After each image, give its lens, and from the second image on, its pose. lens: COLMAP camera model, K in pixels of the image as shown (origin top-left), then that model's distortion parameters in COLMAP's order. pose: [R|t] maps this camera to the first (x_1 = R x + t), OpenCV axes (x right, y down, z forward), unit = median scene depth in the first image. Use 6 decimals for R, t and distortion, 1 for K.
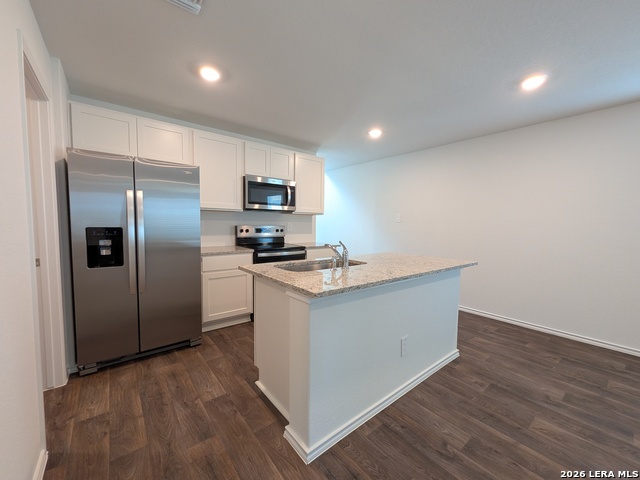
lens RADIAL K [[258.9, 0, 319.8], [0, 258.9, 240.5], [0, 0, 1]] dist [0.002930, 0.000211]
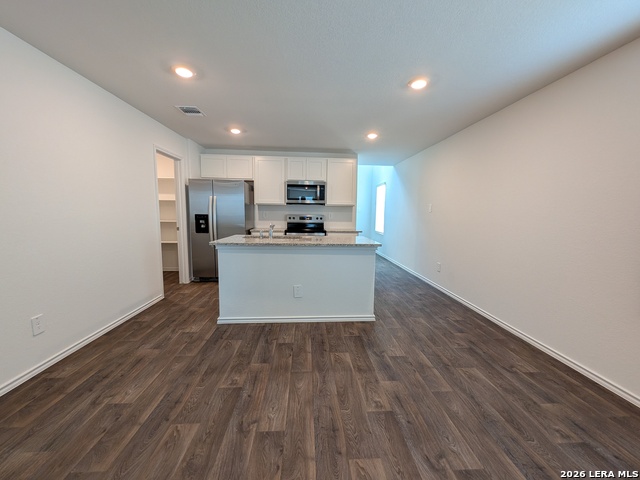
lens RADIAL K [[258.9, 0, 325.3], [0, 258.9, 240.5], [0, 0, 1]] dist [0.002930, 0.000211]
pose [[0.817012, 0.060586, -0.573428, 1.041823], [-0.041147, 0.998055, 0.046824, 0.017995], [0.575150, -0.014661, 0.817917, -0.131404]]
